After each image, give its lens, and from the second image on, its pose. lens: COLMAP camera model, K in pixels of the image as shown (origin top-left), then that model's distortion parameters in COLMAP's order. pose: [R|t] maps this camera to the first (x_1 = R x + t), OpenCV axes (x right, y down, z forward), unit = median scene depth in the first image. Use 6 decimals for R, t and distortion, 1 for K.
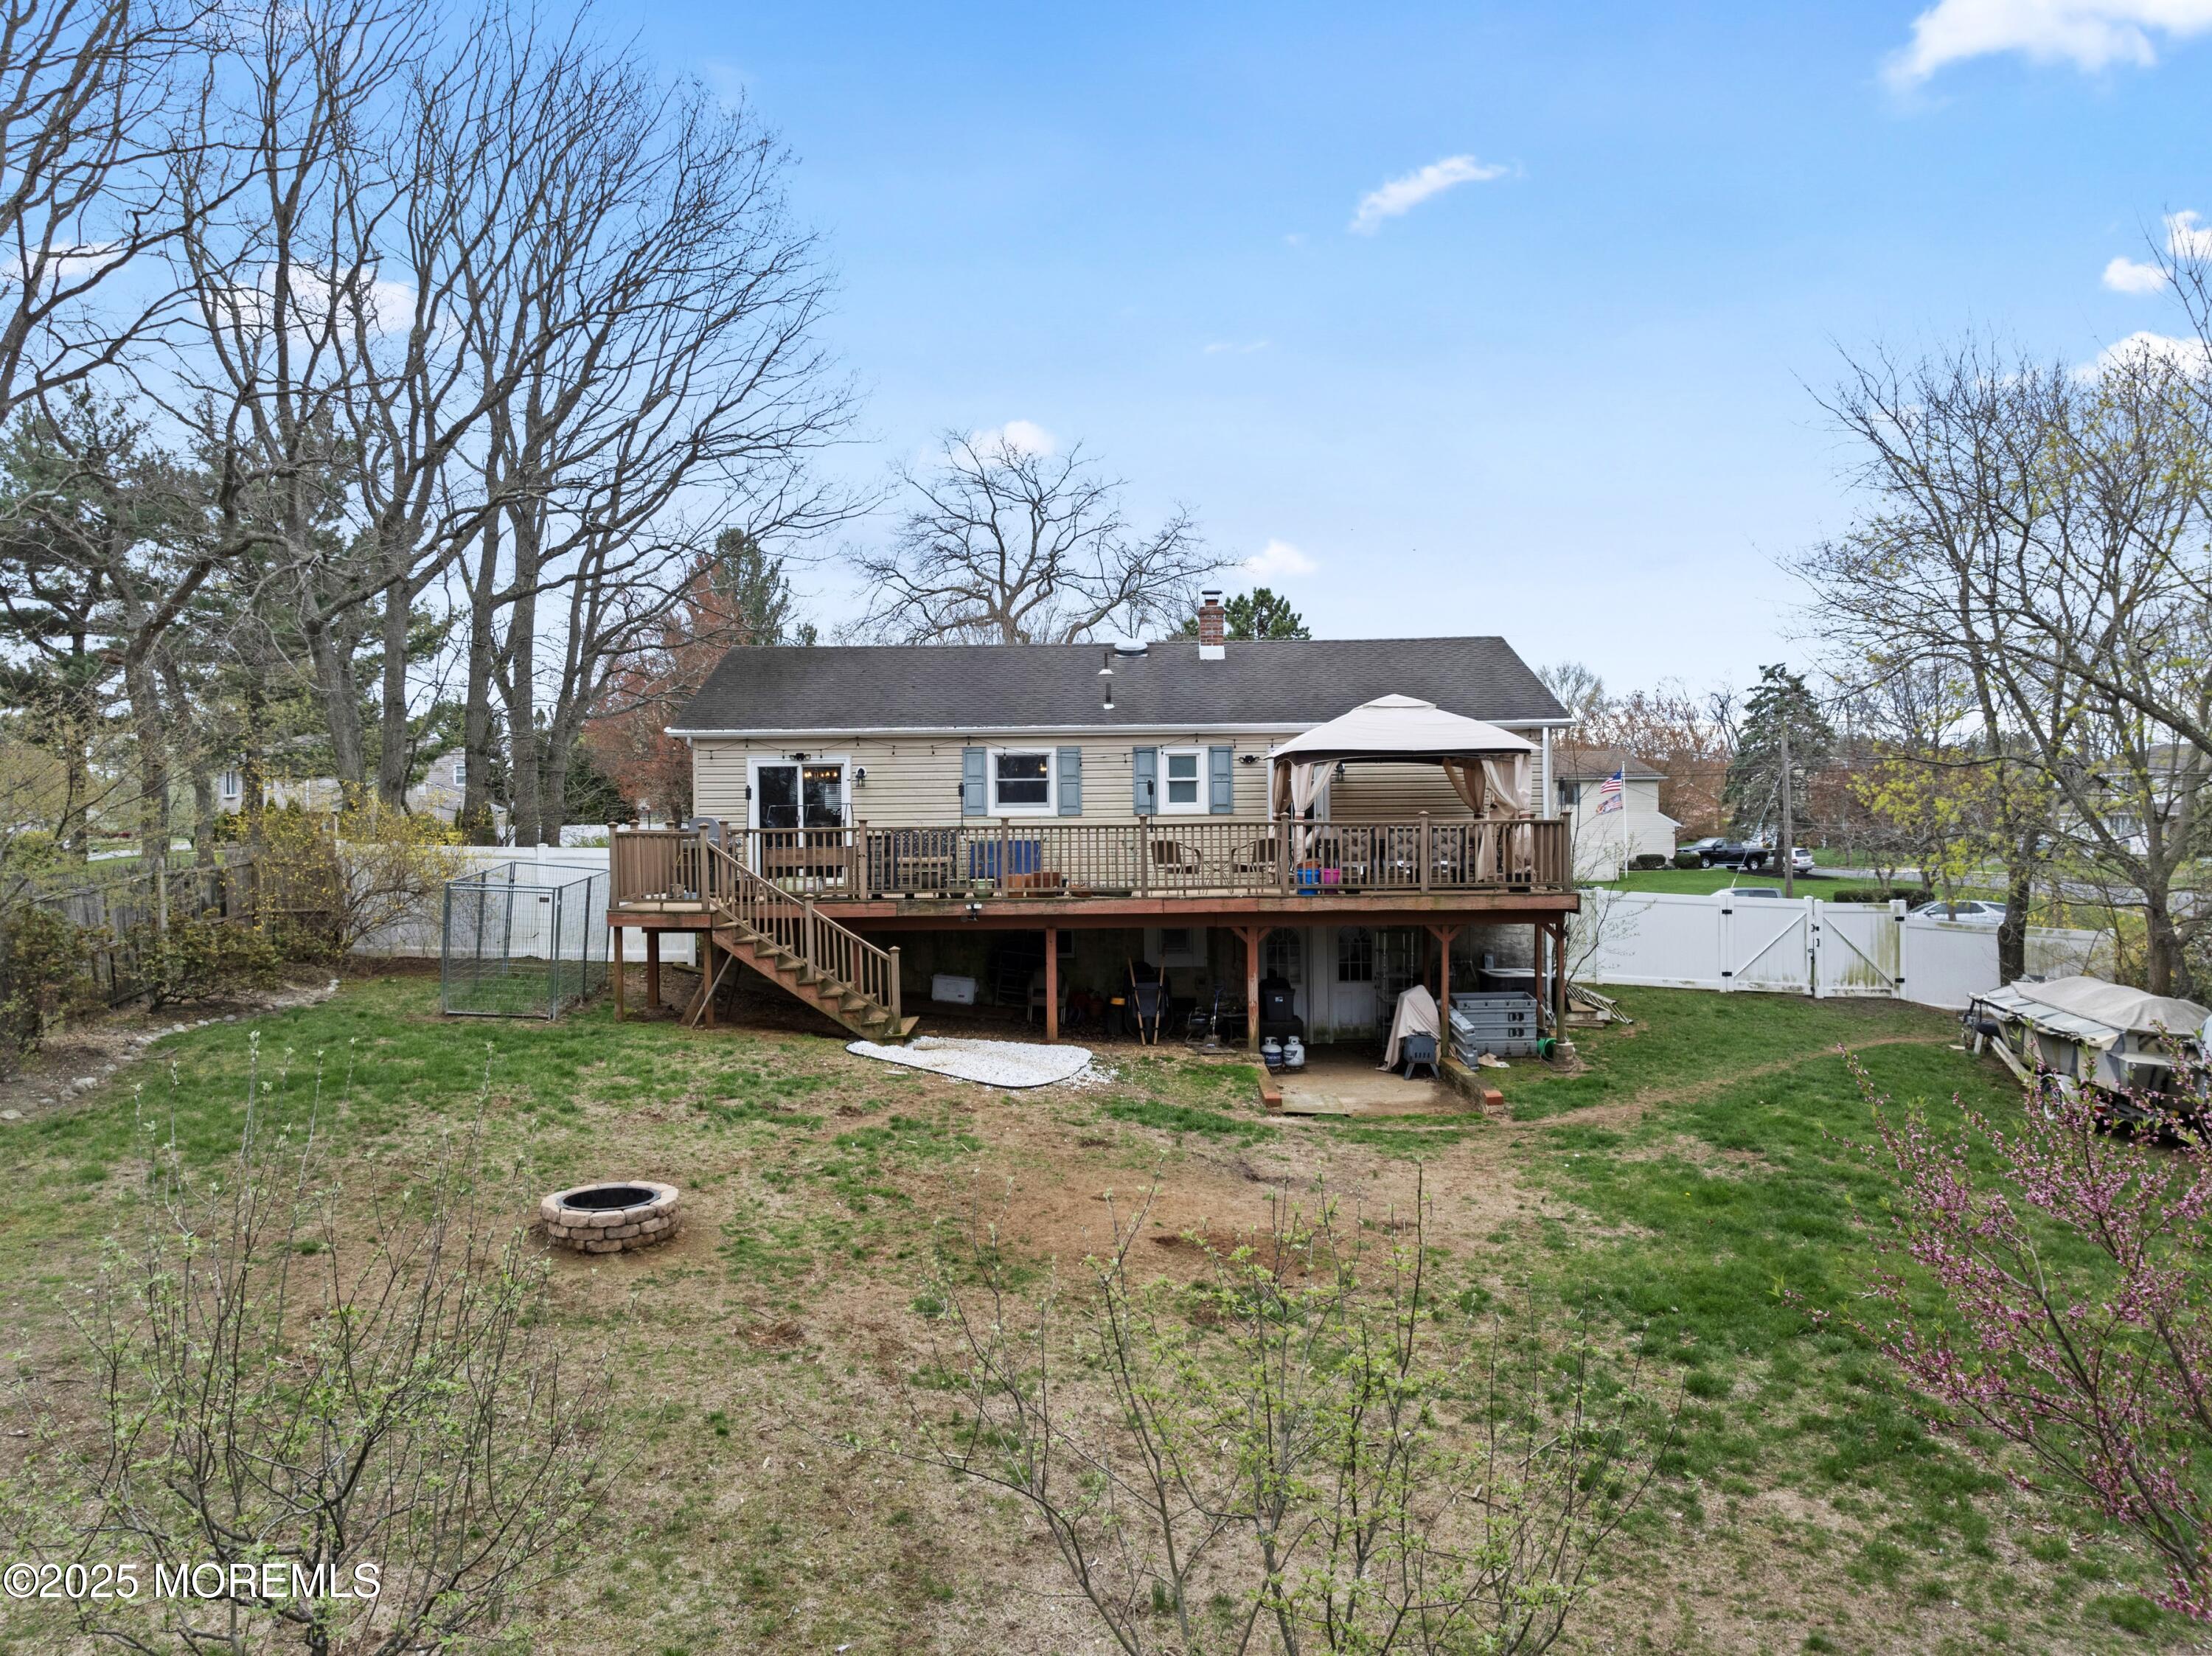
lens RADIAL K [[1597.2, 0, 1105.5], [0, 1597.2, 824.4], [0, 0, 1]] dist [-0.033735, -0.008543]
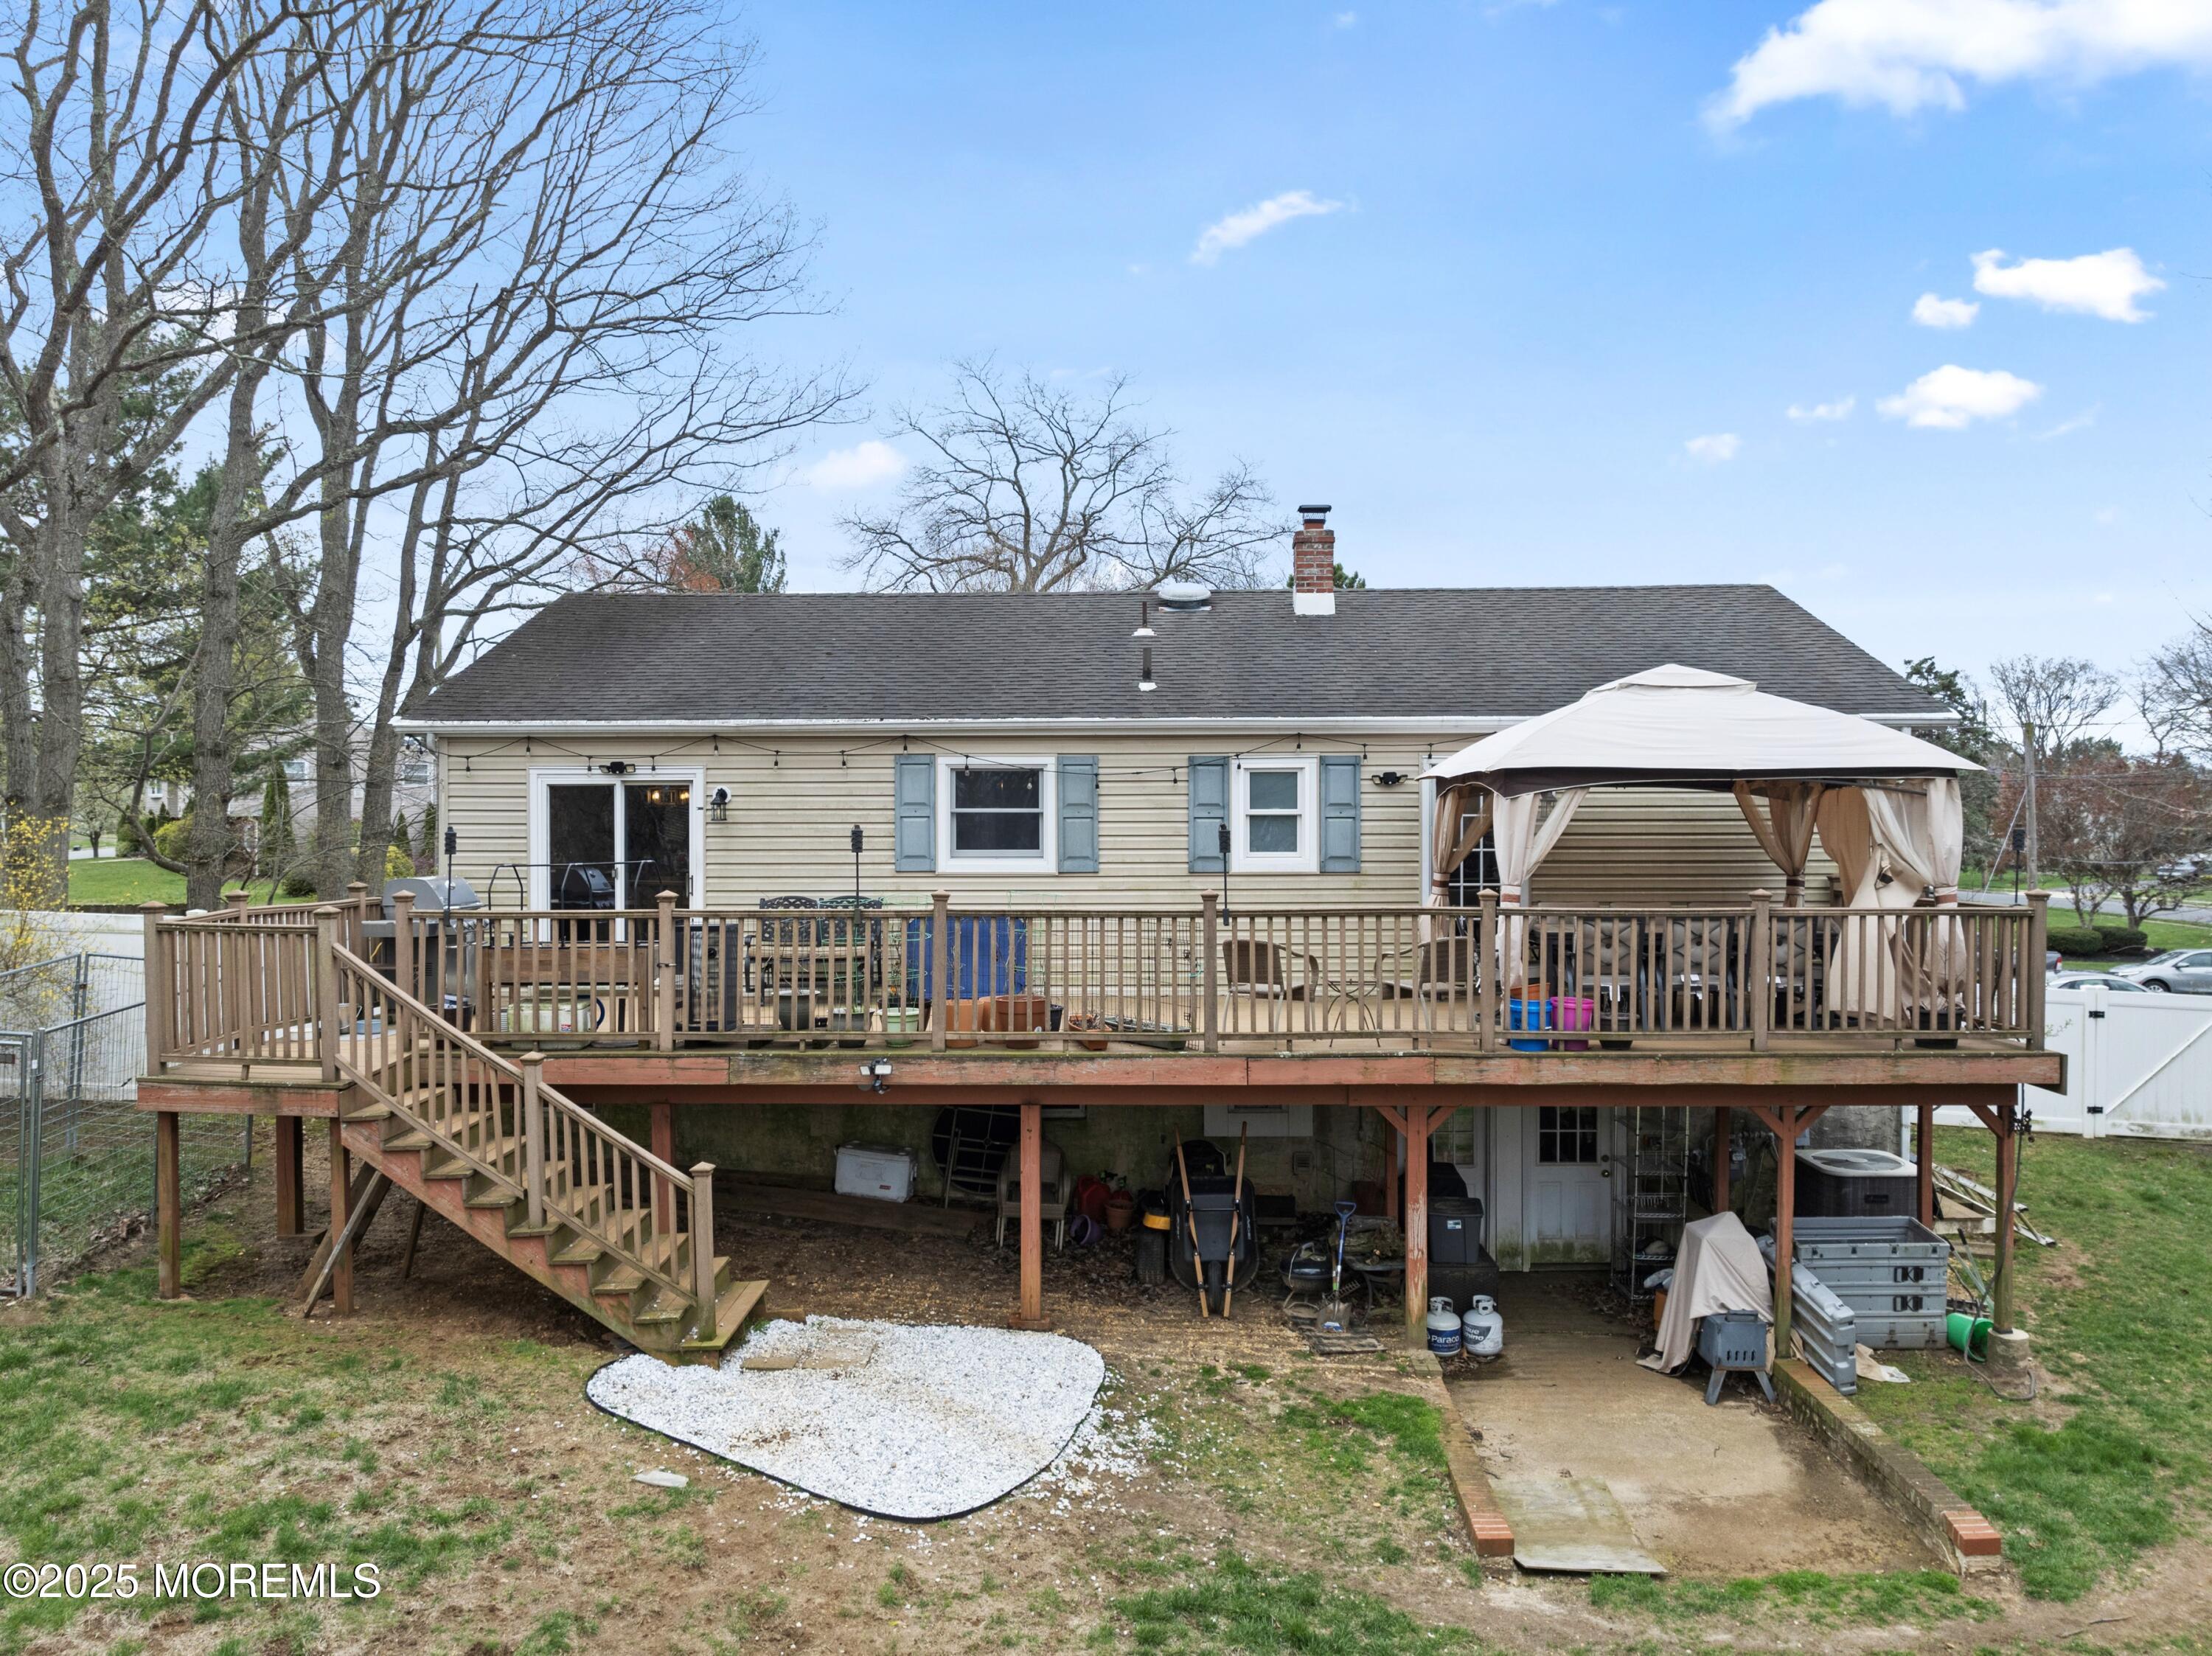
lens RADIAL K [[1597.2, 0, 1105.0], [0, 1597.2, 825.5], [0, 0, 1]] dist [-0.033735, -0.008543]
pose [[0.999556, 0.009150, -0.028364, 0.003976], [-0.009113, 0.999957, 0.001459, -0.025668], [0.028376, -0.001200, 0.999597, 0.453078]]
